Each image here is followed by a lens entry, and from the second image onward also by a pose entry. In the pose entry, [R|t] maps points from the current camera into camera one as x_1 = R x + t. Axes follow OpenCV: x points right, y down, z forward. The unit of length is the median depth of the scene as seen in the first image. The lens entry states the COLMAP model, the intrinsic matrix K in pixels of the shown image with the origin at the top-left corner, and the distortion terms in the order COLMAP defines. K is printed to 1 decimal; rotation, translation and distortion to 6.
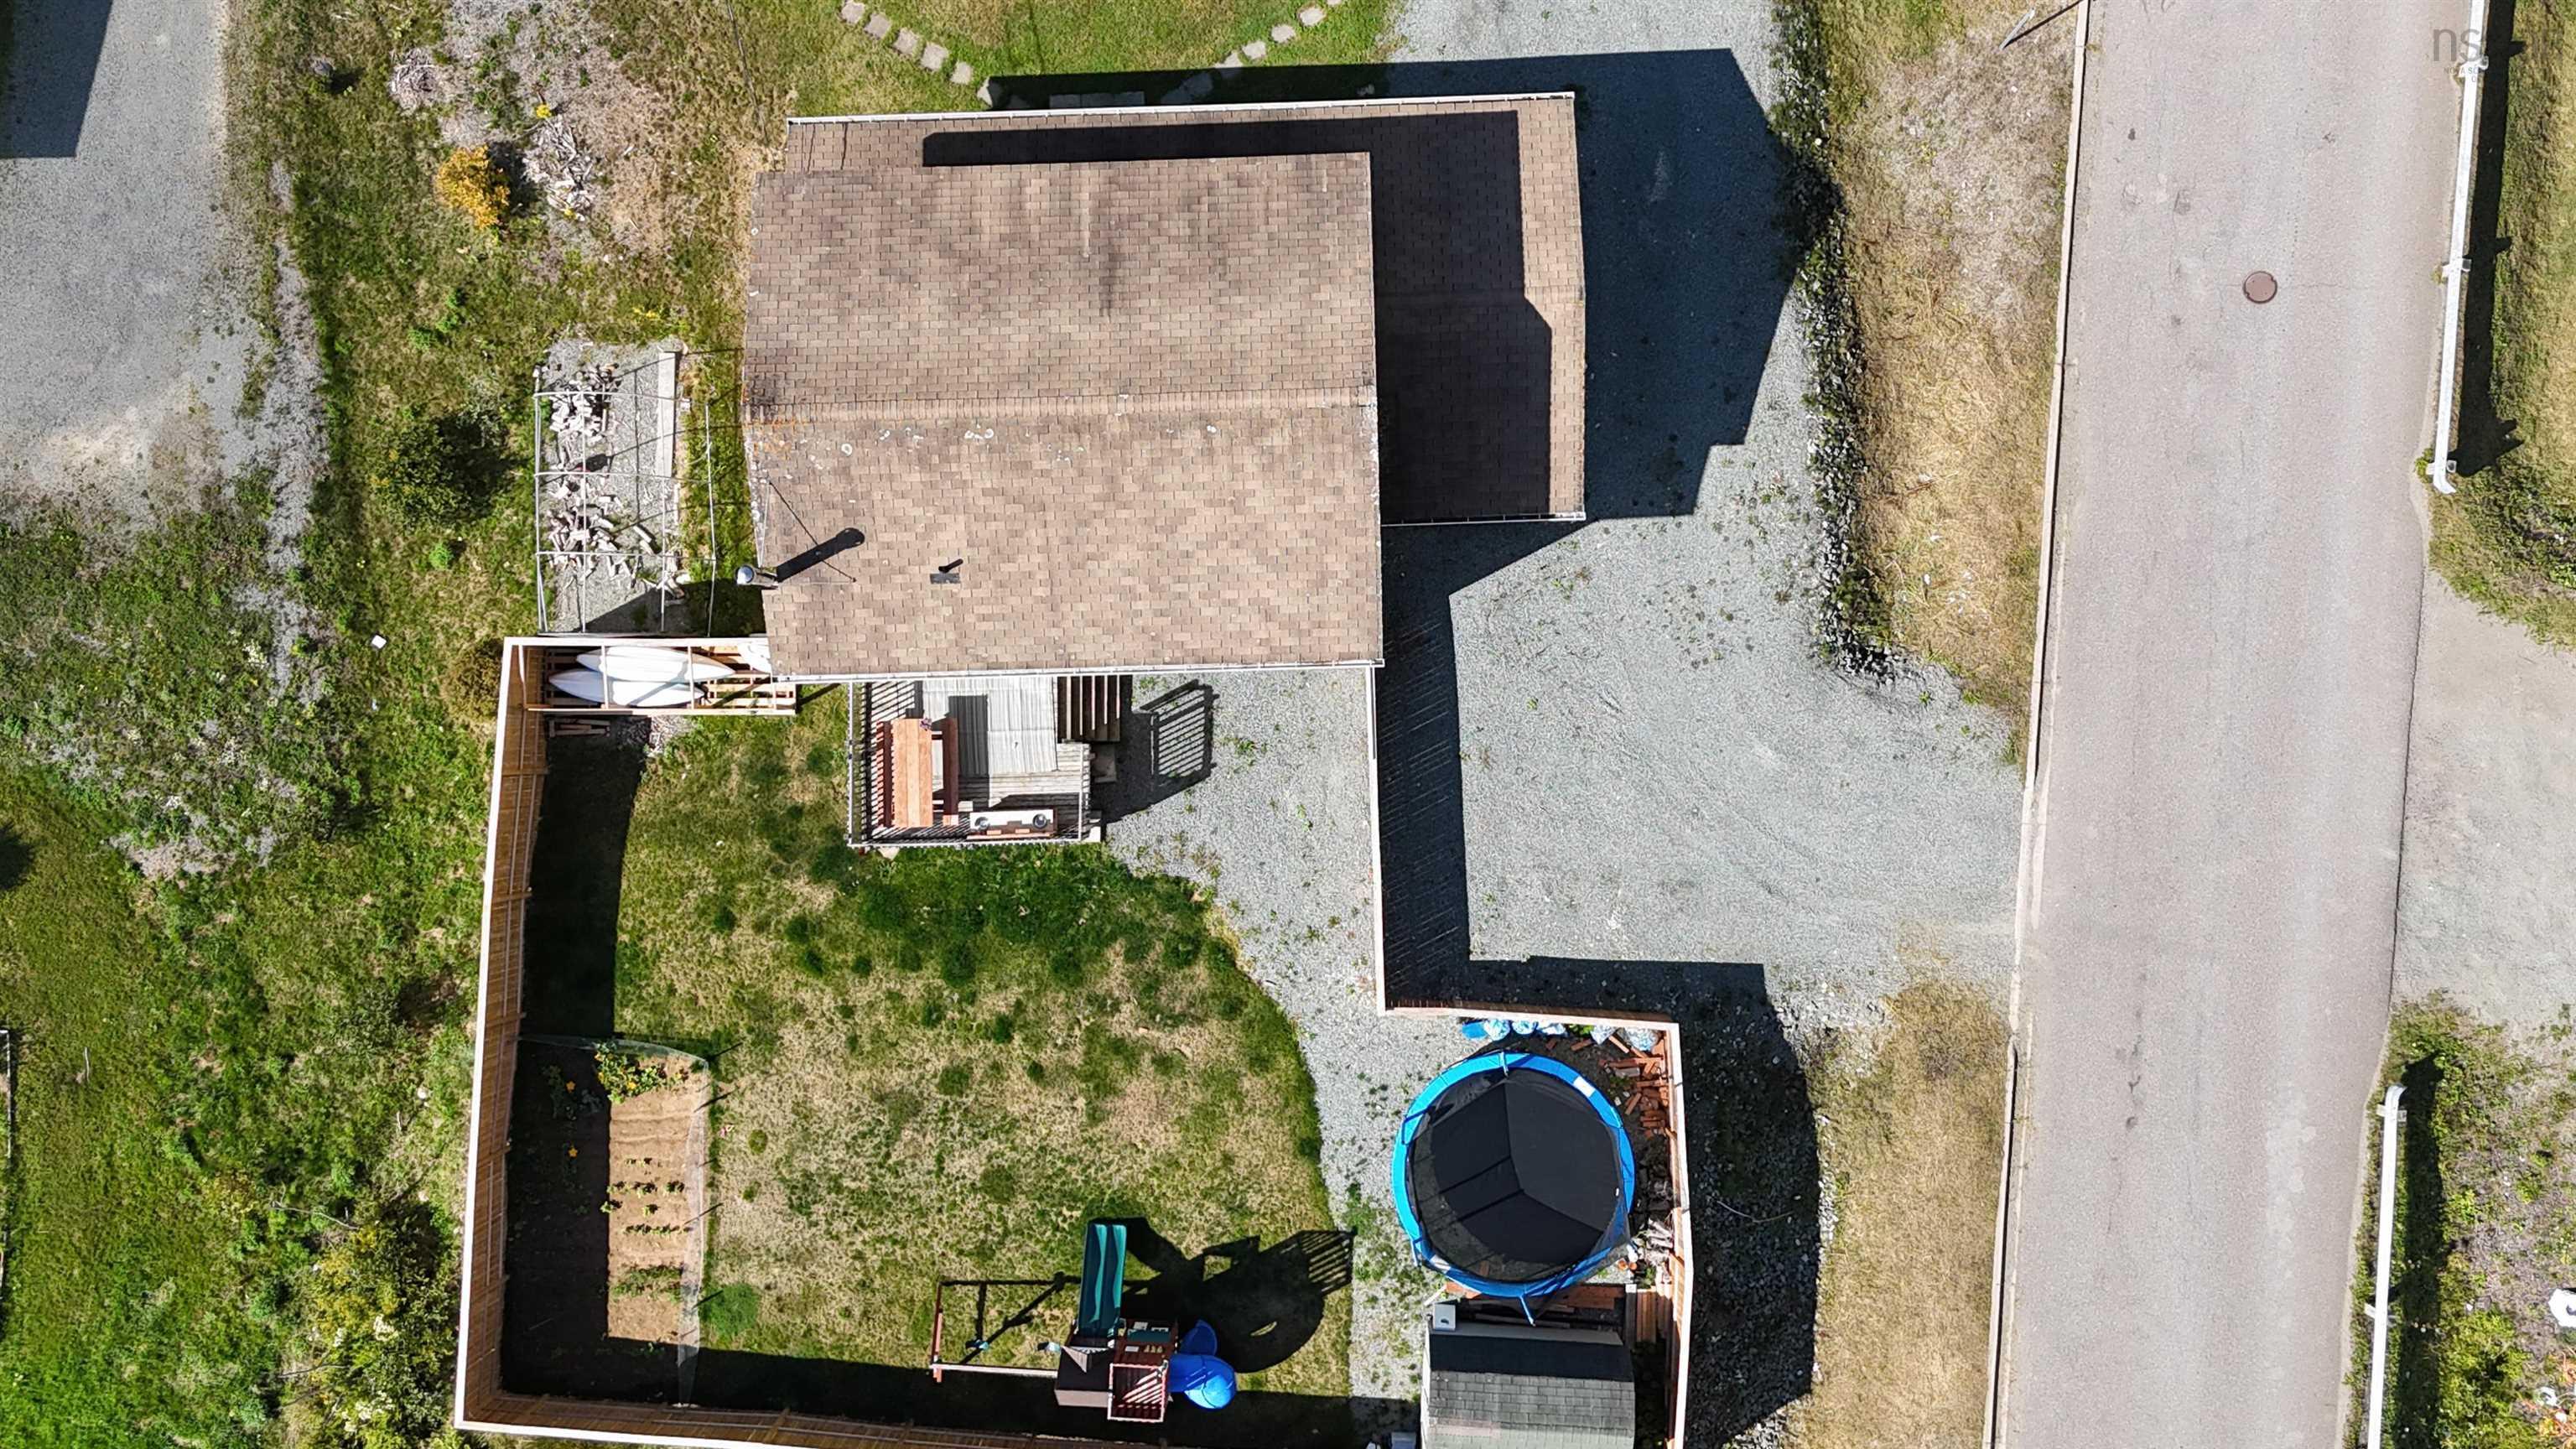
lens RADIAL K [[1948.7, 0, 1293.3], [0, 1948.7, 727.2], [0, 0, 1]] dist [0.038494, -0.029367]
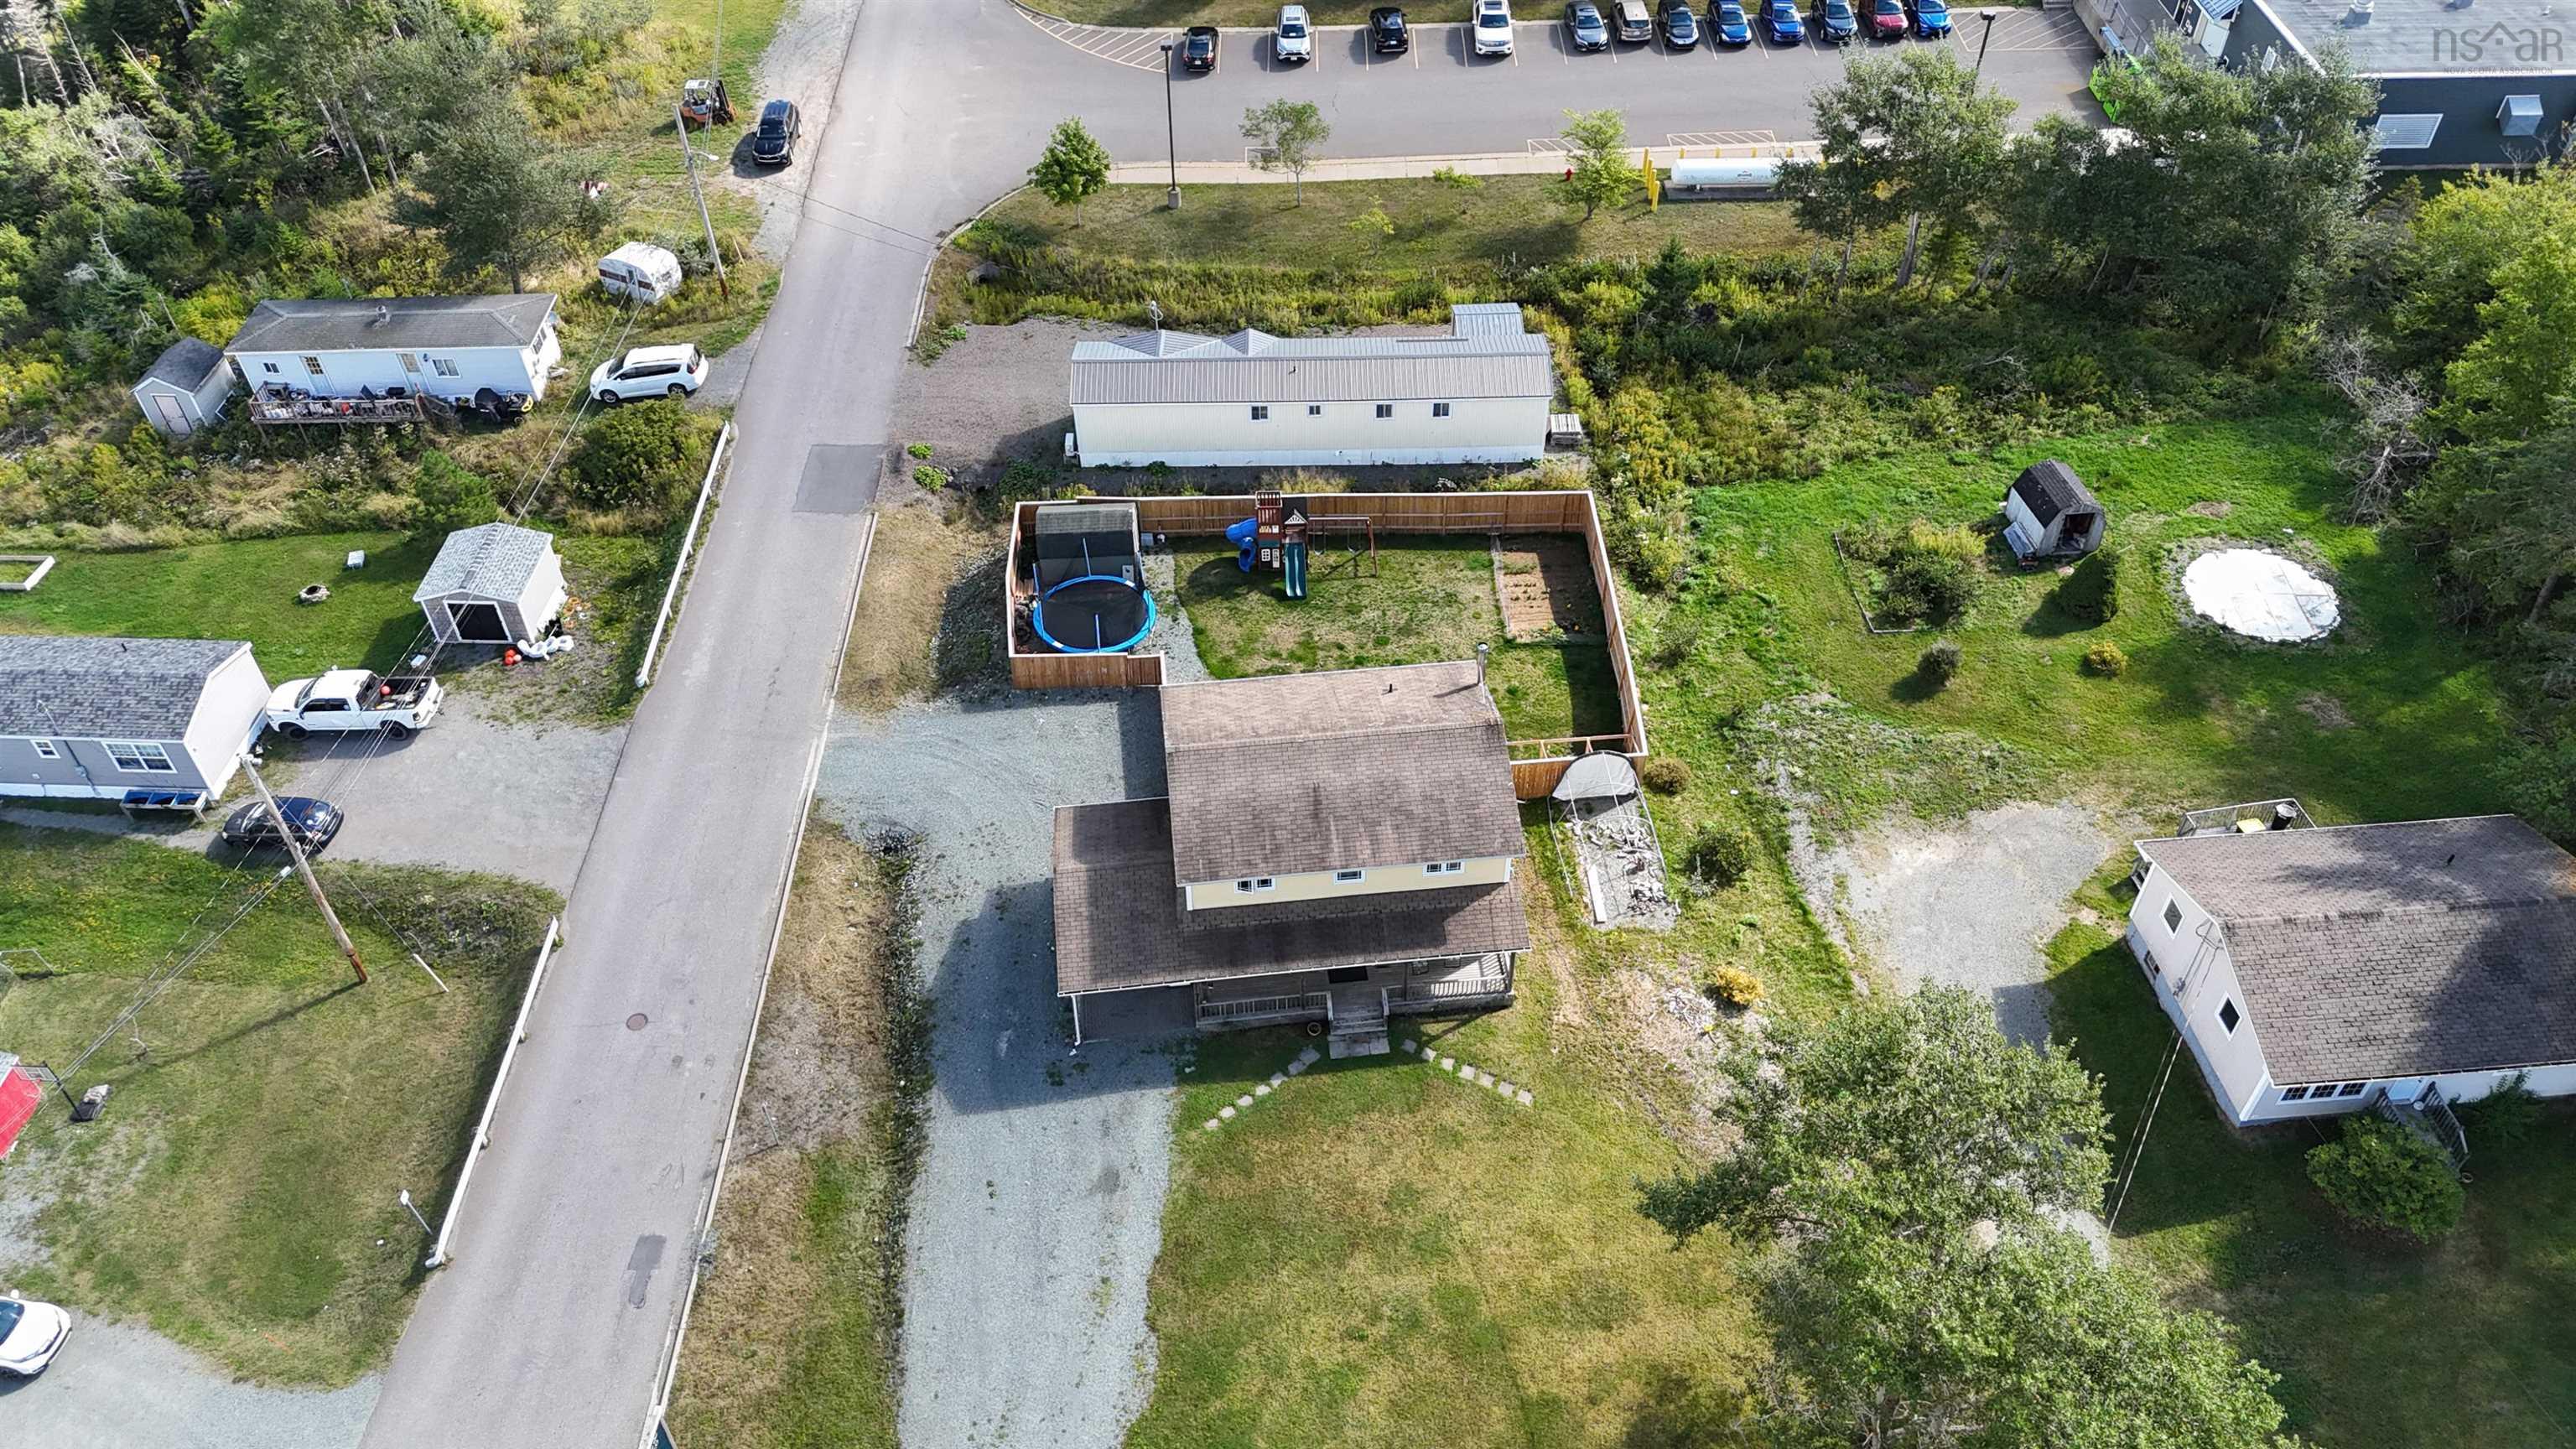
lens RADIAL K [[1948.7, 0, 1293.5], [0, 1948.7, 727.8], [0, 0, 1]] dist [0.038494, -0.029367]
pose [[-0.996312, 0.078670, -0.034248, -0.013225], [-0.079014, -0.685644, 0.723636, -1.264882], [0.033446, 0.723674, 0.689332, -0.274241]]
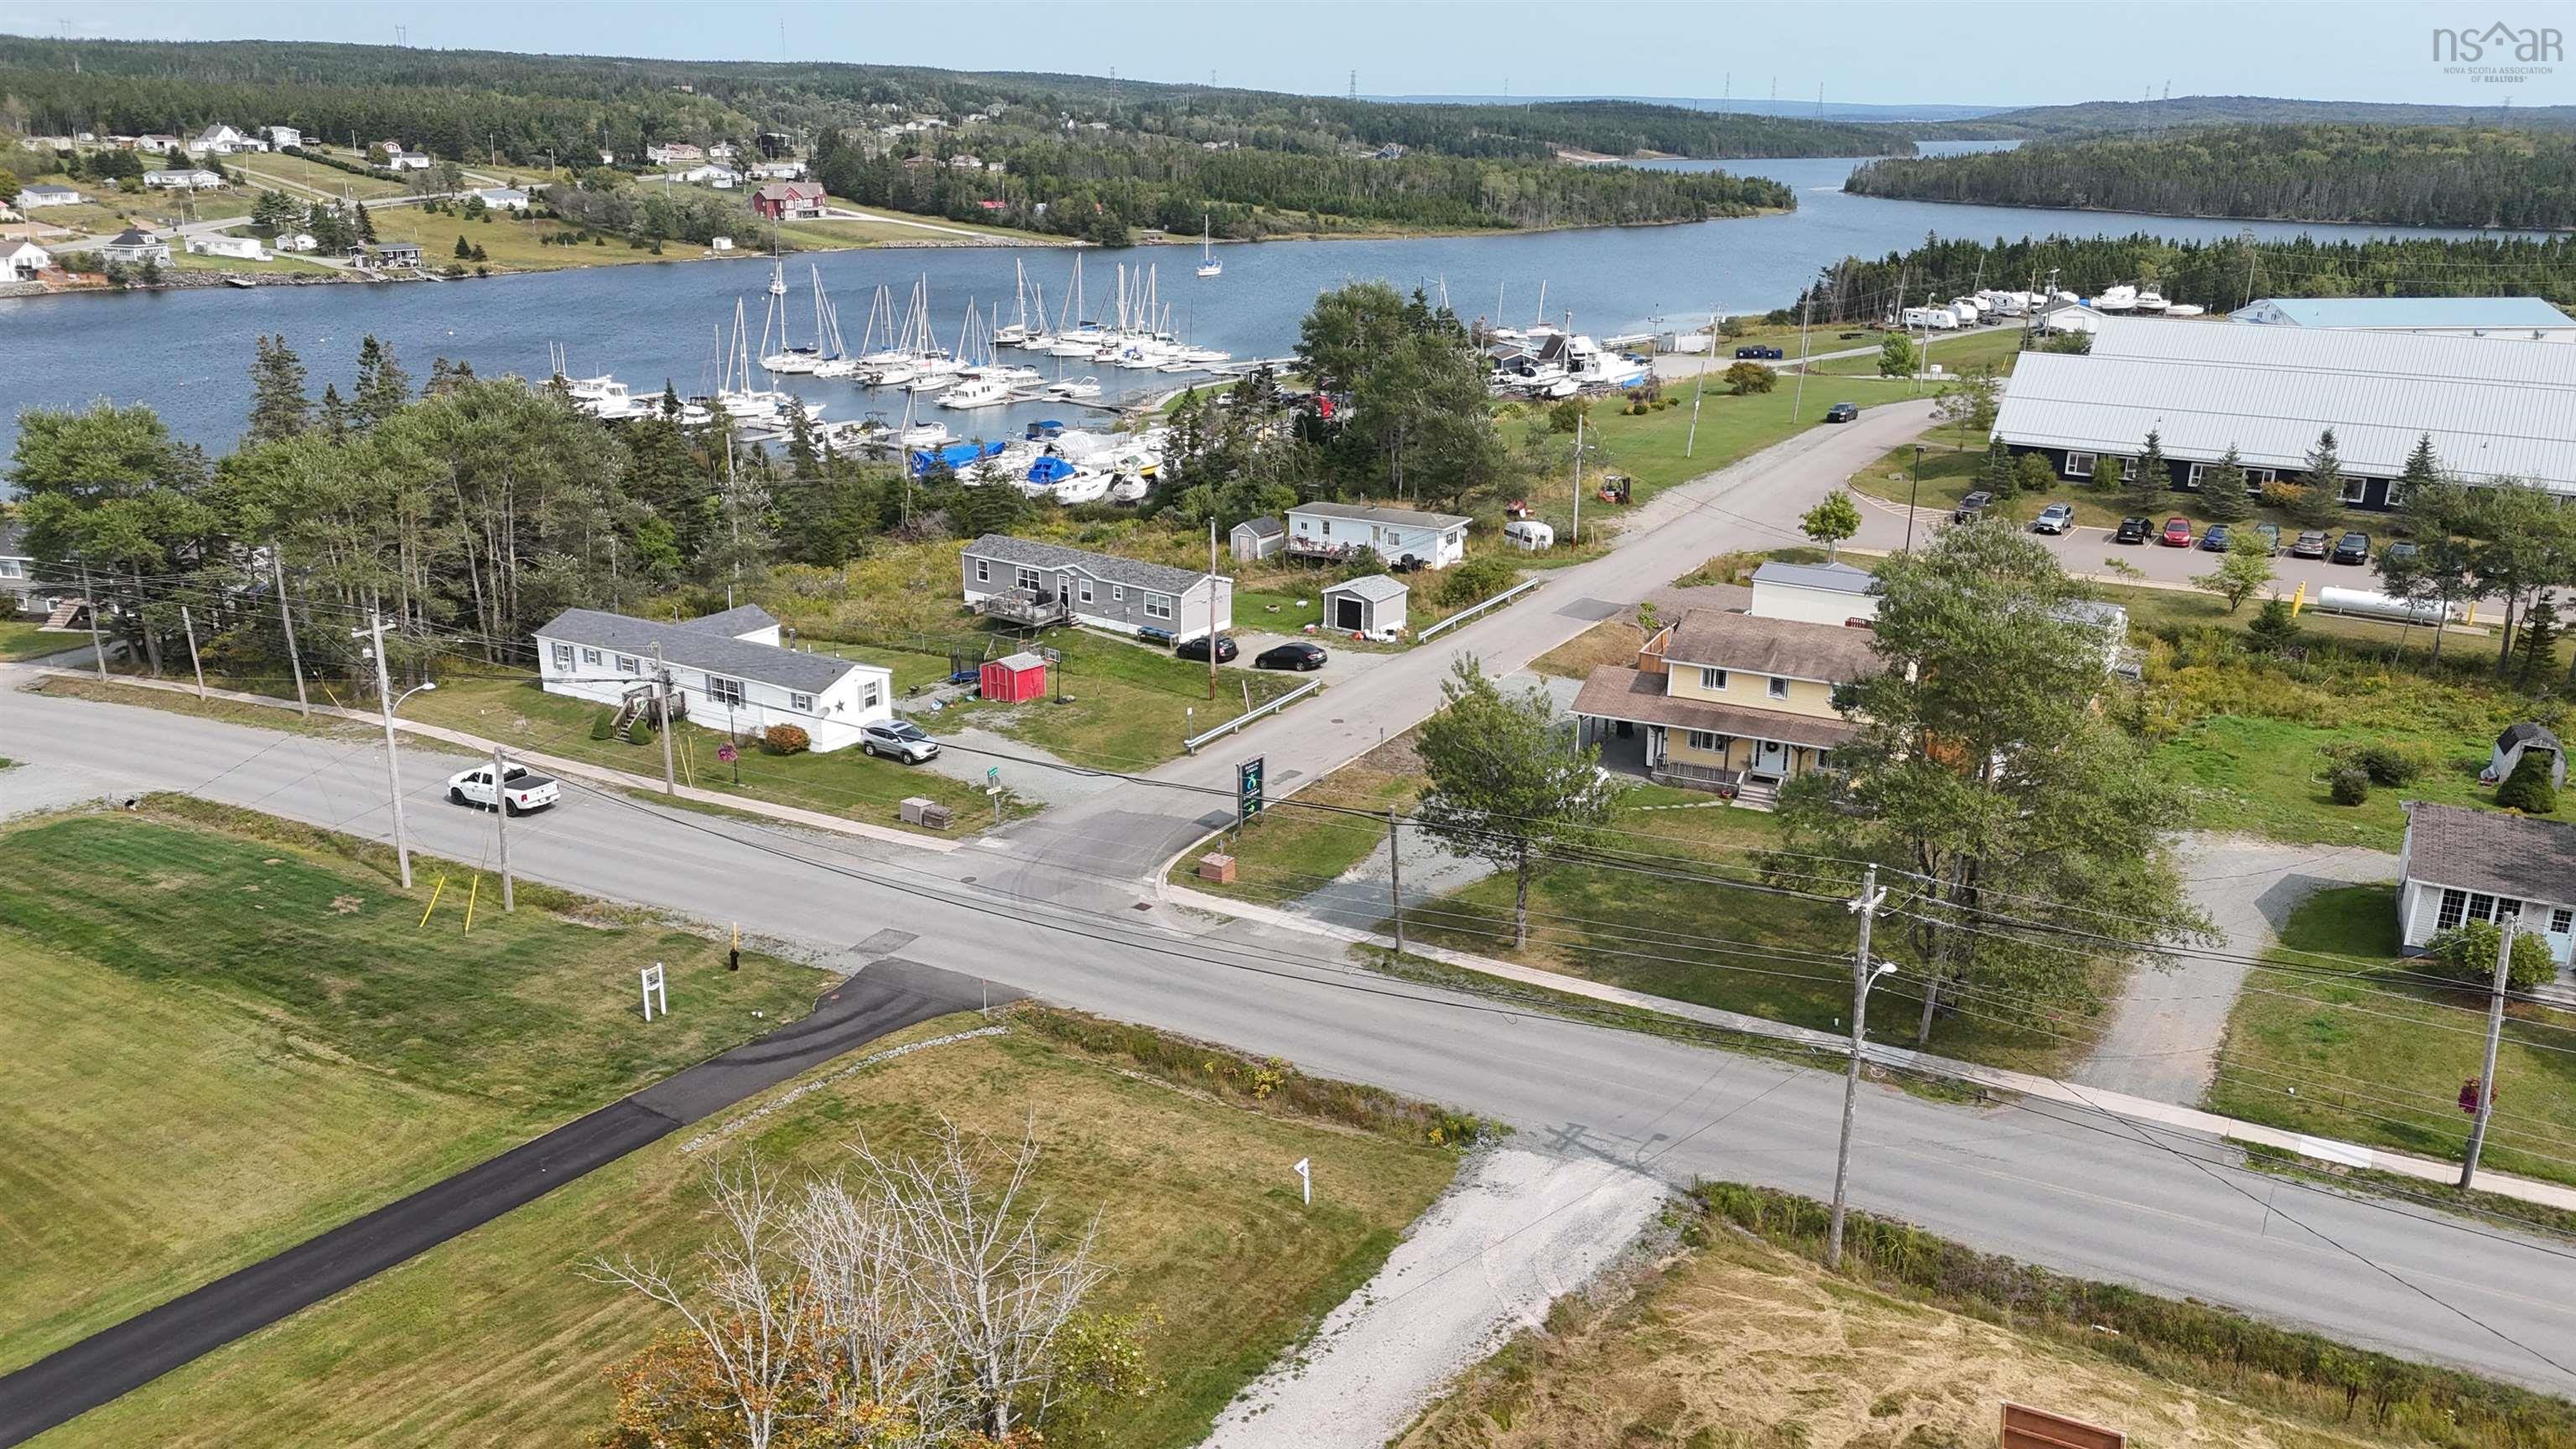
lens RADIAL K [[1948.7, 0, 1260.5], [0, 1948.7, 730.0], [0, 0, 1]] dist [0.038494, -0.029367]
pose [[-0.871090, -0.120829, 0.476028, -0.704940], [0.490852, -0.246416, 0.835670, -2.514511], [0.016327, 0.961603, 0.273960, 0.290395]]
